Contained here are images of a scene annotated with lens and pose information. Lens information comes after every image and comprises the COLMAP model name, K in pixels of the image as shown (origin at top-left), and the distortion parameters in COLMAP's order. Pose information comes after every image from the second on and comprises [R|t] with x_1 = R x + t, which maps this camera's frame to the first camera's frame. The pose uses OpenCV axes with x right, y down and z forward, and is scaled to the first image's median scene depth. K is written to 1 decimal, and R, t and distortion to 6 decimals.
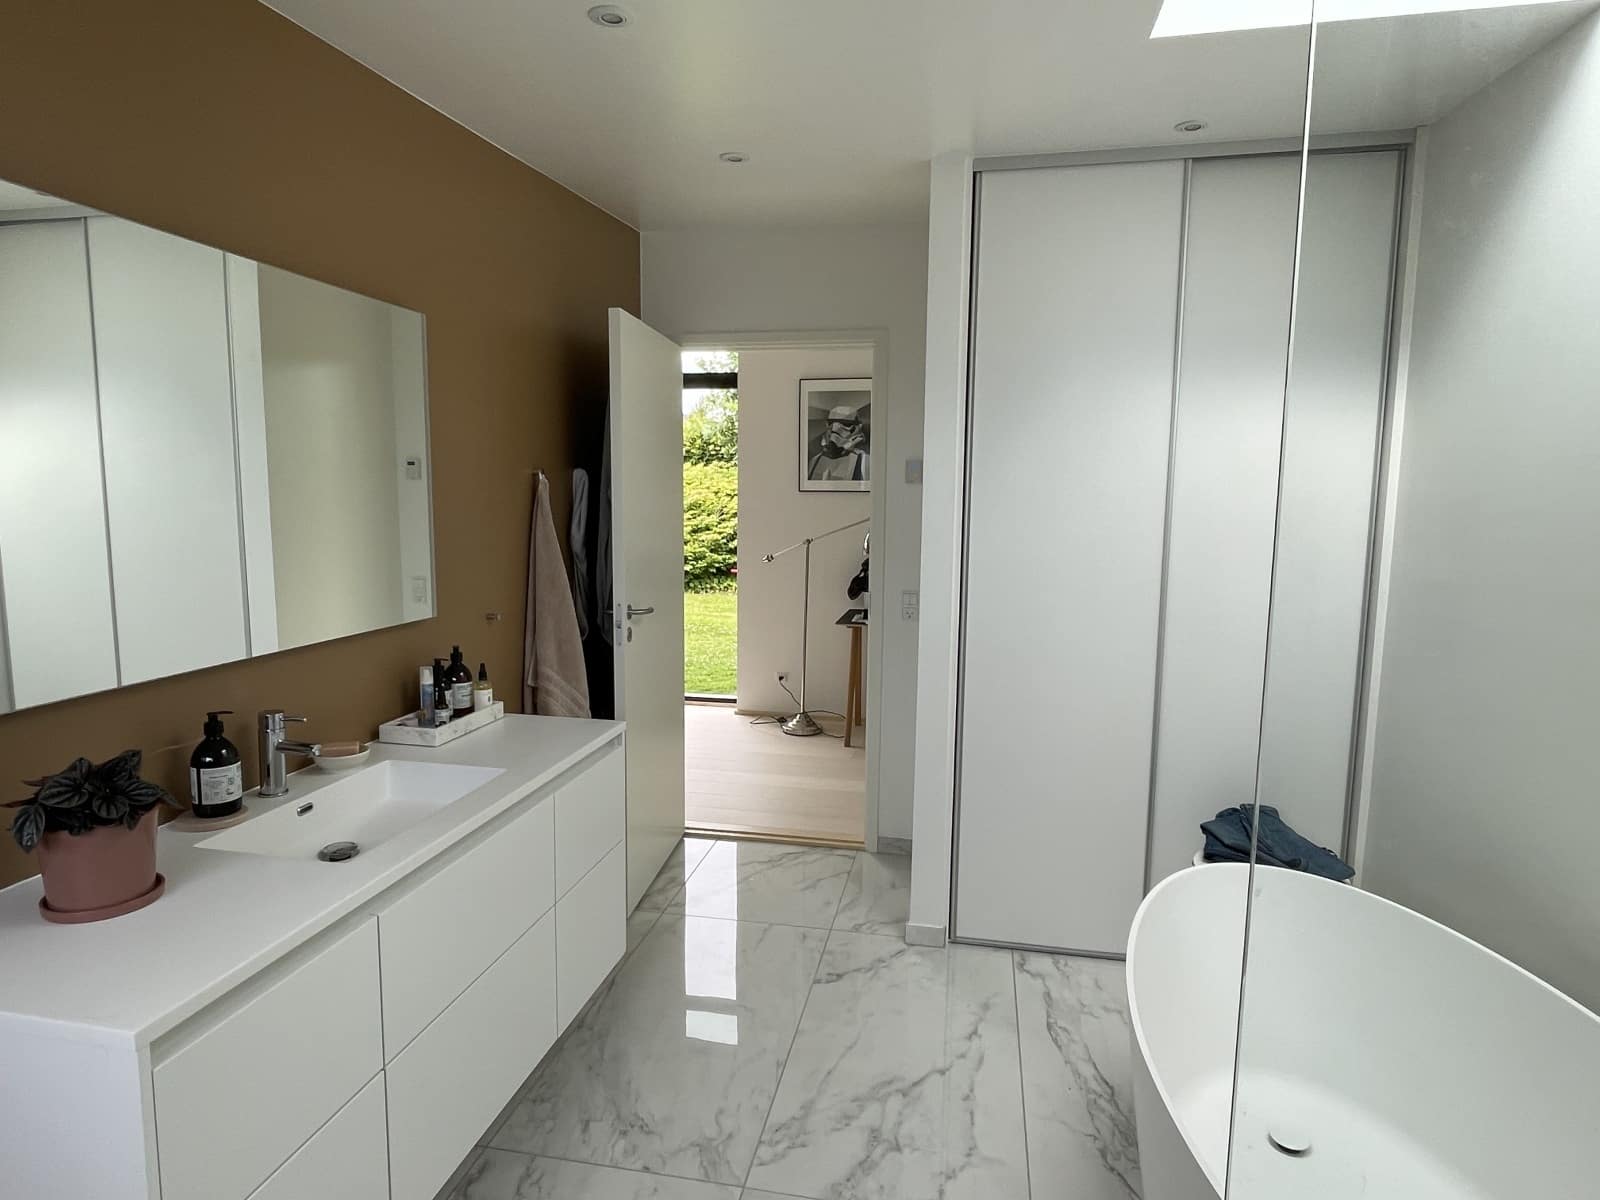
lens RADIAL K [[927.1, 0, 800.0], [0, 927.1, 600.0], [0, 0, 1]] dist [0.000173, 0.000029]
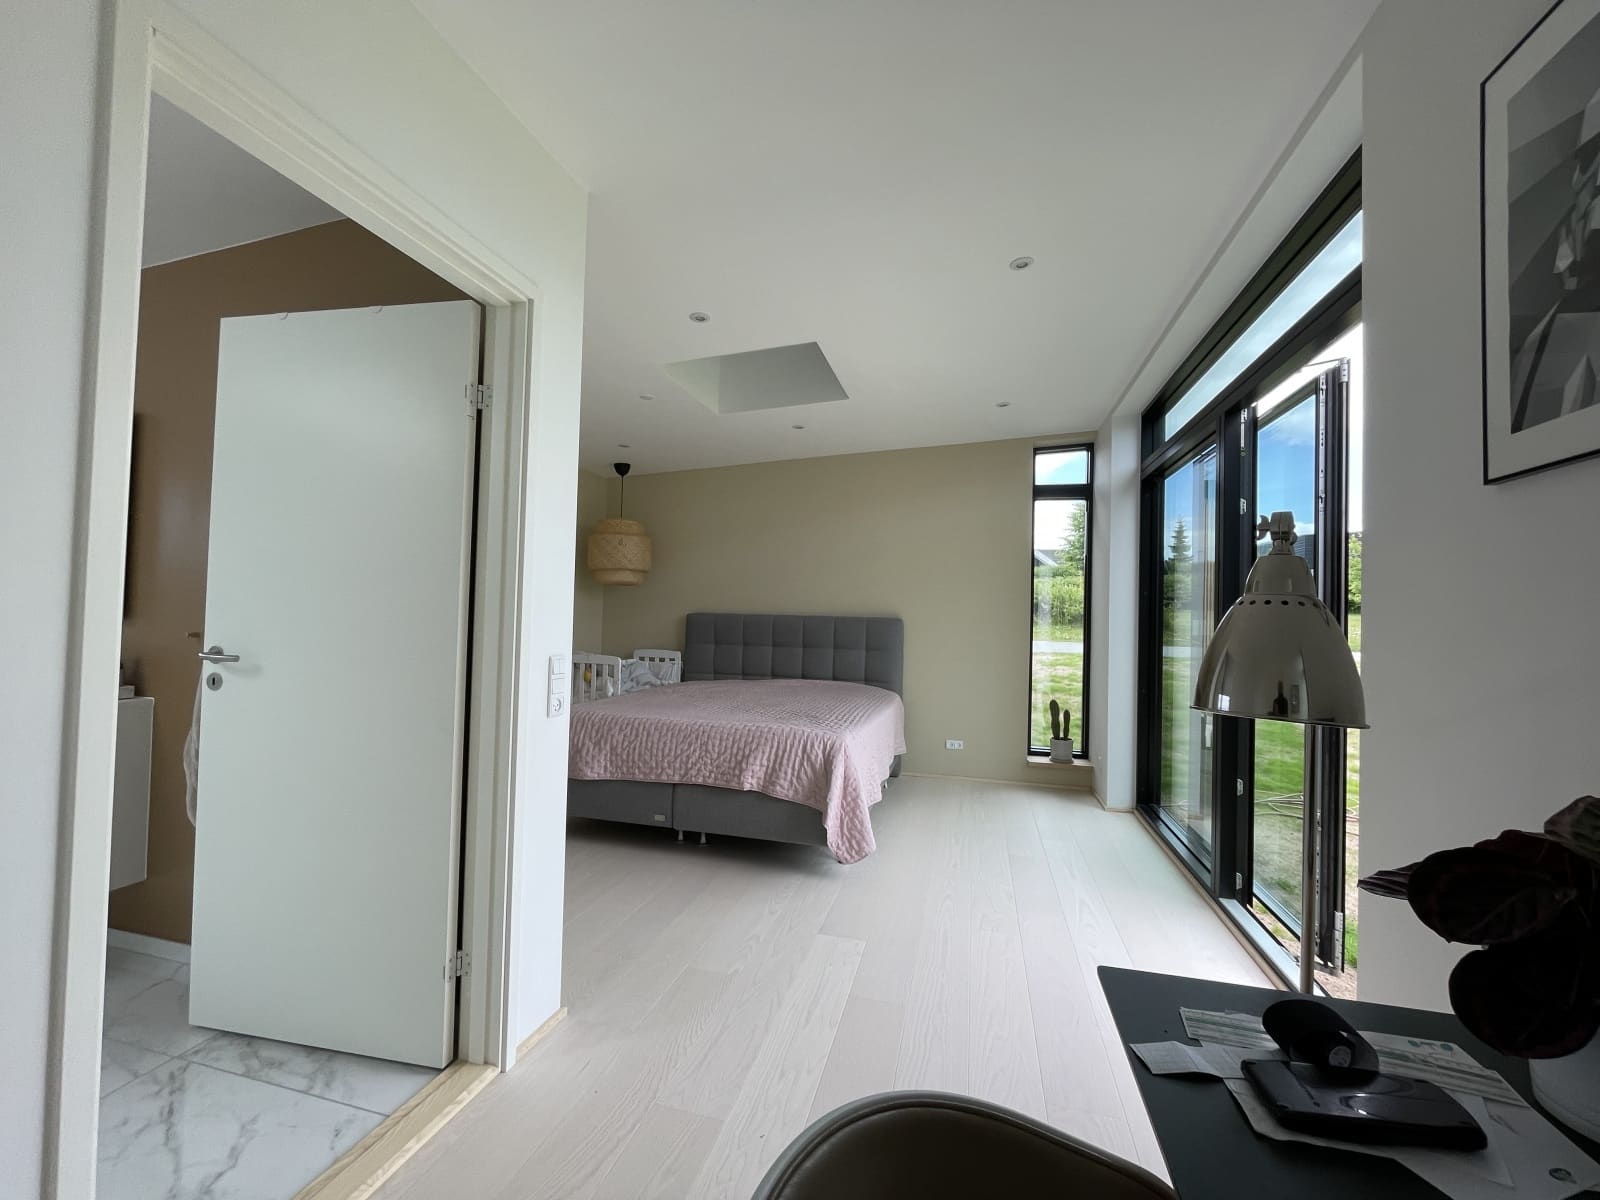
lens RADIAL K [[600.1, 0, 800.0], [0, 600.1, 600.0], [0, 0, 1]] dist [0.000211, 0.000010]
pose [[-0.085818, -0.024702, -0.996005, 0.191758], [-0.129366, 0.991506, -0.013444, -0.055777], [0.987876, 0.127695, -0.088285, 0.829752]]
